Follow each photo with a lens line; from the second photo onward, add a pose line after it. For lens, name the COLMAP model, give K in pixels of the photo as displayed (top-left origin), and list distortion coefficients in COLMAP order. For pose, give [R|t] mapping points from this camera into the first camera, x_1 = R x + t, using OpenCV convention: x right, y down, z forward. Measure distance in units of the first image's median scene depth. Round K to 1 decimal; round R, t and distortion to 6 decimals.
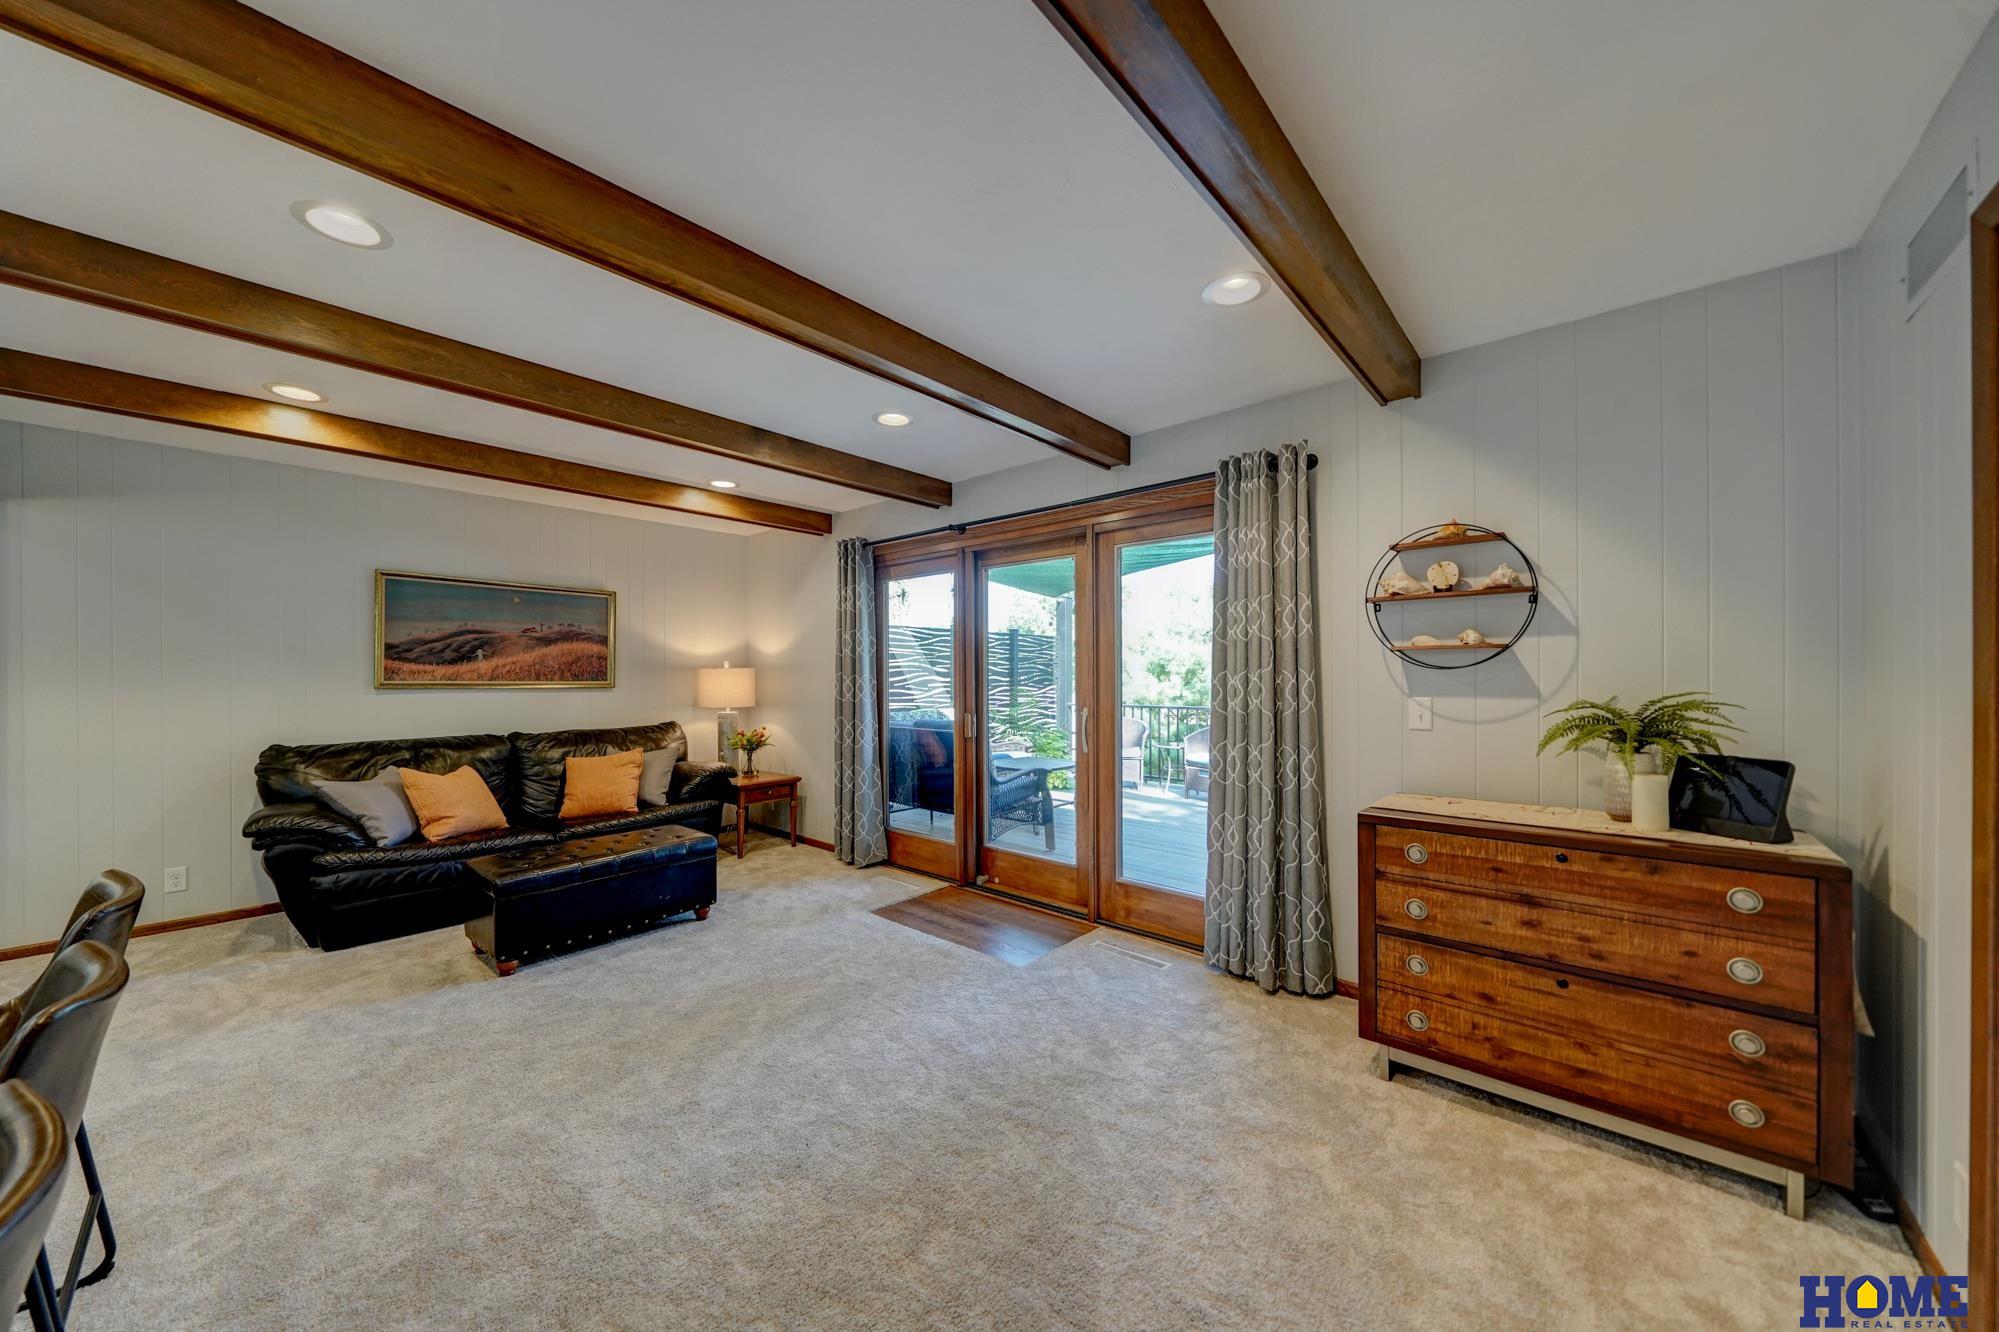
lens RADIAL K [[693.3, 0, 994.0], [0, 693.3, 671.9], [0, 0, 1]] dist [-0.003083, 0.000147]
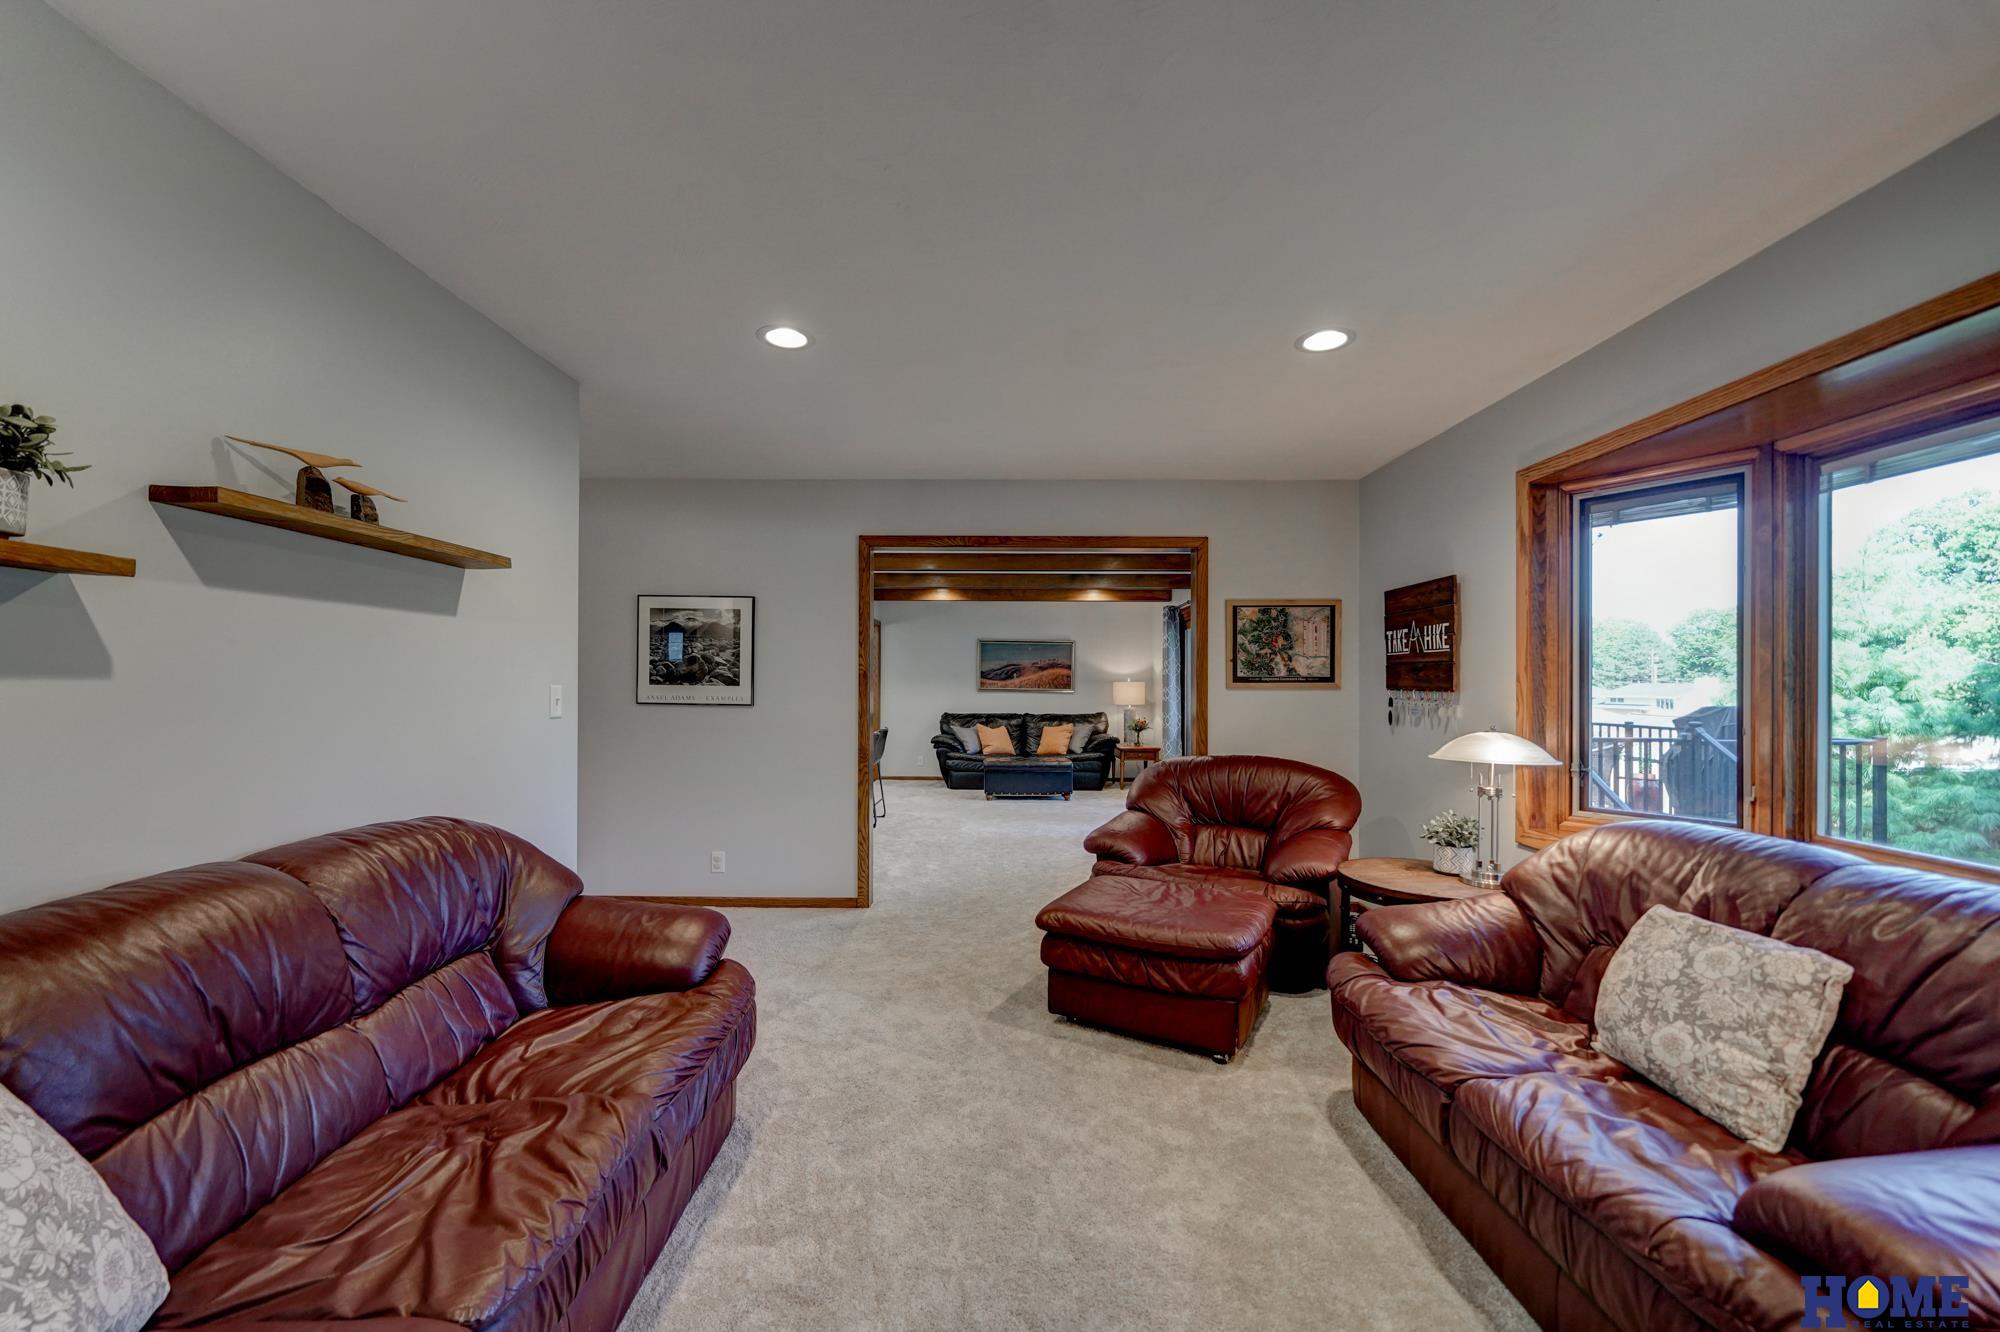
lens RADIAL K [[749.3, 0, 1004.7], [0, 749.3, 682.7], [0, 0, 1]] dist [0.002768, 0.000164]
pose [[0.662775, -0.000208, -0.748819, 1.027657], [-0.000783, 0.999999, -0.000970, -0.001359], [0.748819, 0.001229, 0.662774, -0.584912]]
